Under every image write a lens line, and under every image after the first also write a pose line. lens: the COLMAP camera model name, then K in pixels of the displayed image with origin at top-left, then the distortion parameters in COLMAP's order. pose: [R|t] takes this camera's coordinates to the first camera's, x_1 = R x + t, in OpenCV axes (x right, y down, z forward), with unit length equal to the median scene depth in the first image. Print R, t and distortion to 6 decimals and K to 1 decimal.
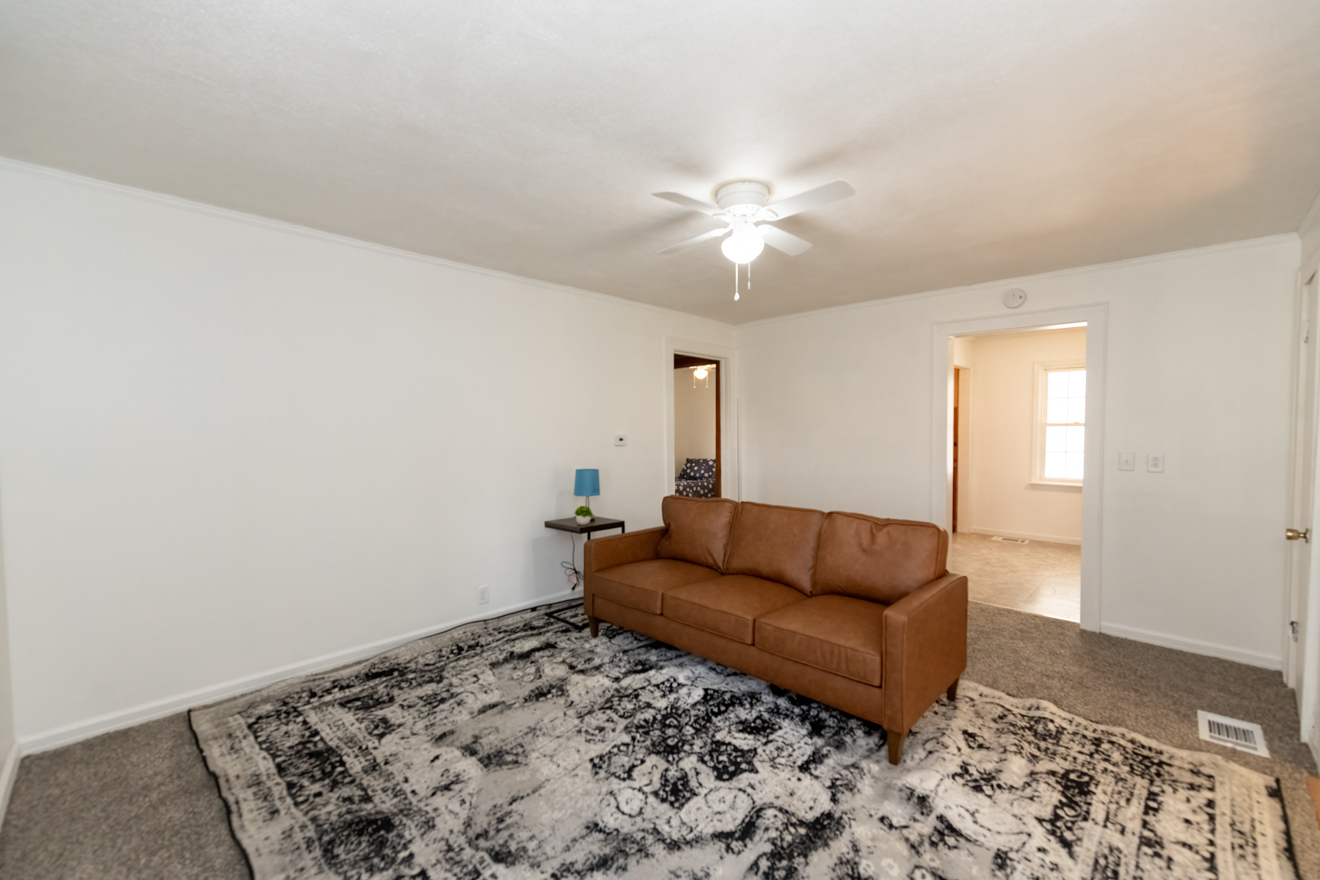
lens RADIAL K [[531.1, 0, 660.3], [0, 531.1, 438.6], [0, 0, 1]] dist [0.009525, -0.001514]
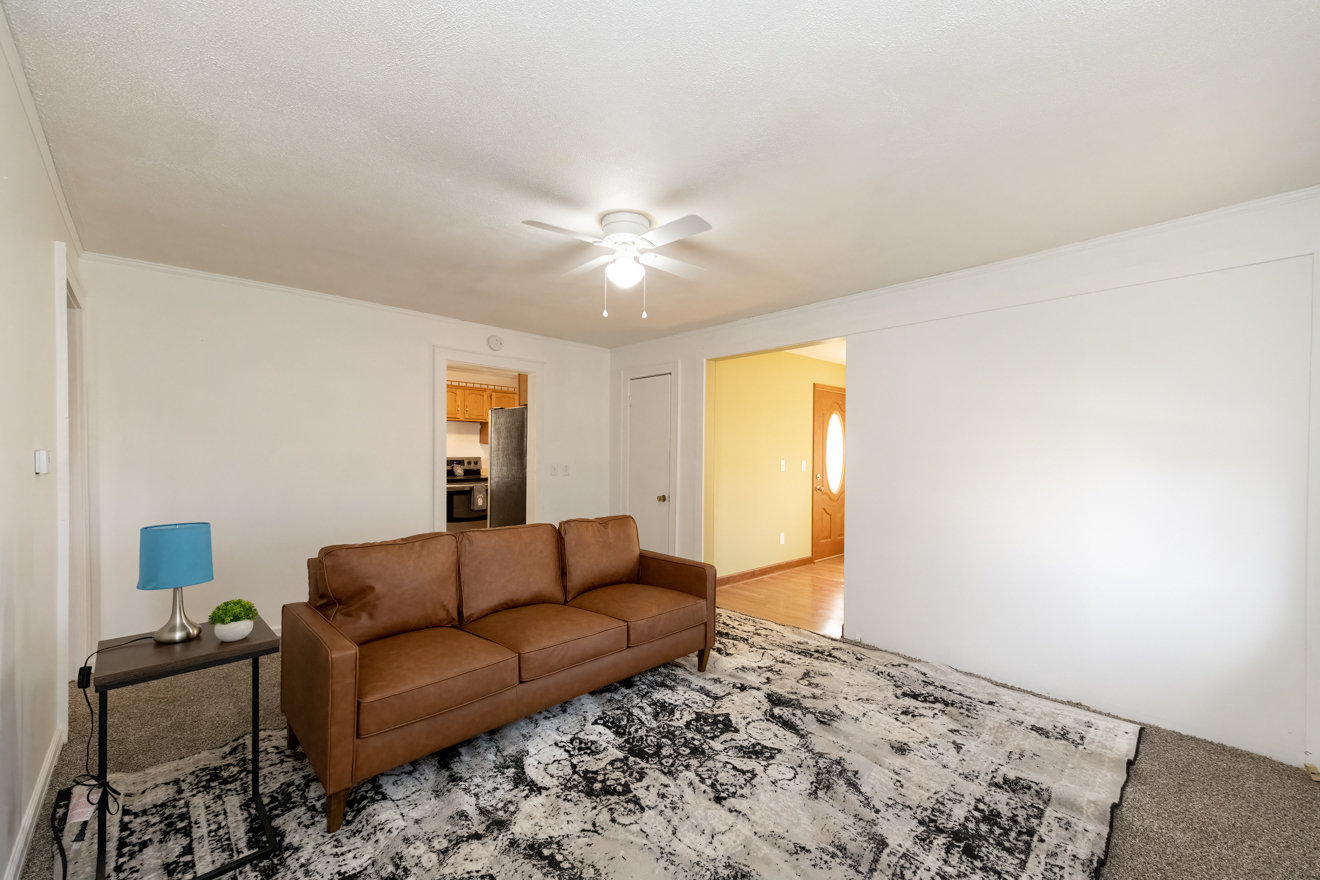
lens RADIAL K [[531.1, 0, 657.5], [0, 531.1, 450.0], [0, 0, 1]] dist [0.009525, -0.001514]
pose [[0.032479, 0.007553, 0.999444, -0.809111], [0.004699, 0.999959, -0.007709, -0.001418], [-0.999461, 0.004947, 0.032442, 0.817144]]
